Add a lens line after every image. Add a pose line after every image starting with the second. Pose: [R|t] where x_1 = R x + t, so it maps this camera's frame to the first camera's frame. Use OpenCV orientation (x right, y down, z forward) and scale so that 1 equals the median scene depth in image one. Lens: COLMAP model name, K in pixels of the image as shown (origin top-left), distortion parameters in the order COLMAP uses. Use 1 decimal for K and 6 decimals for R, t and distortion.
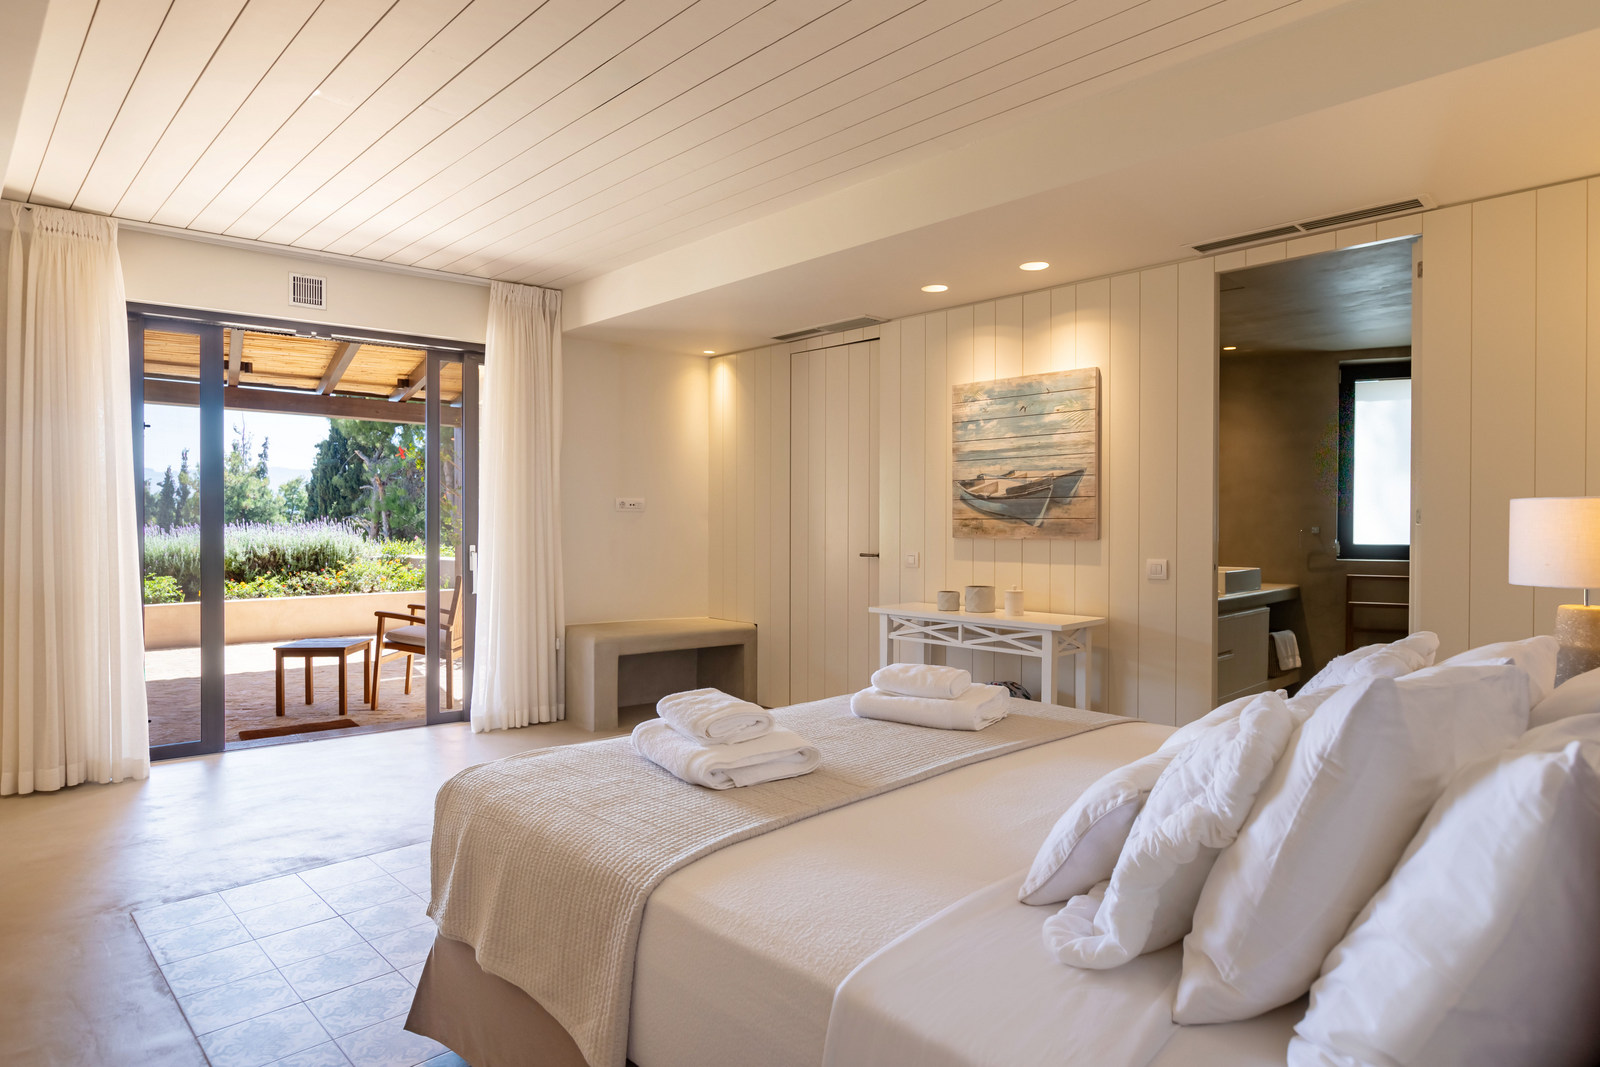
lens RADIAL K [[934.0, 0, 803.1], [0, 934.0, 528.6], [0, 0, 1]] dist [0.004164, 0.000252]
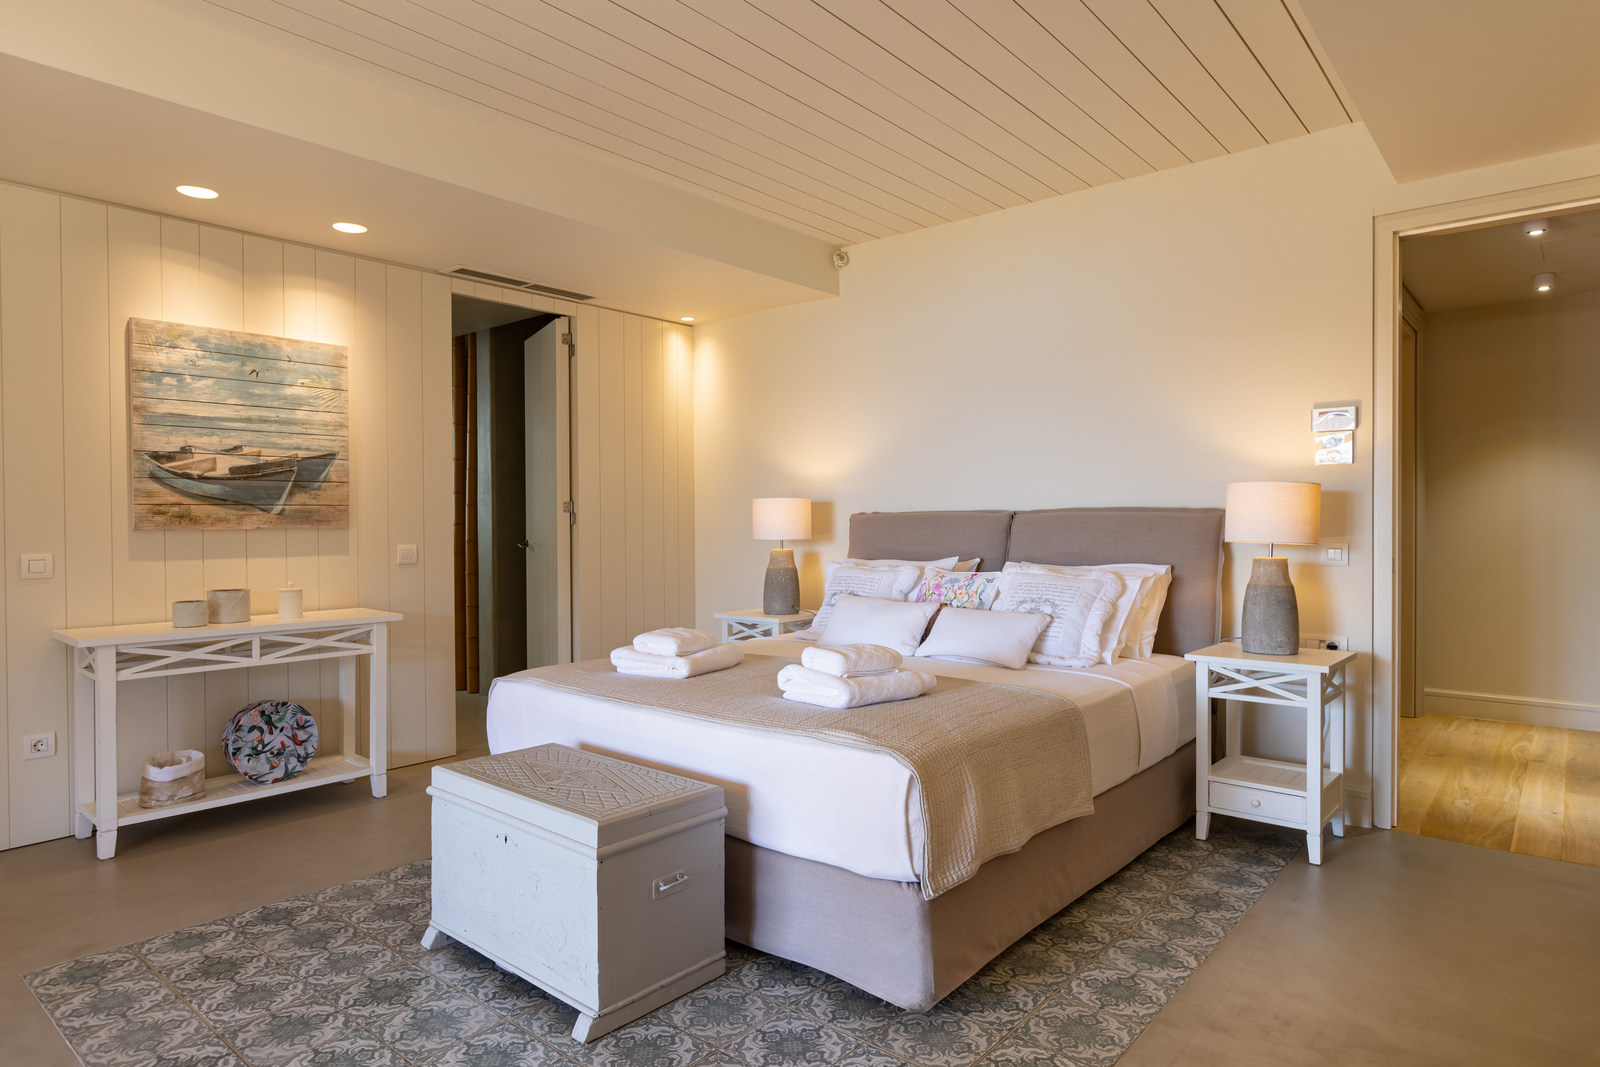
lens RADIAL K [[943.7, 0, 801.3], [0, 943.7, 531.7], [0, 0, 1]] dist [-0.005663, -0.001378]
pose [[-0.111024, -0.016820, 0.993675, -0.650727], [0.007202, 0.999817, 0.017728, 0.002001], [-0.993792, 0.009124, -0.110882, 0.604327]]
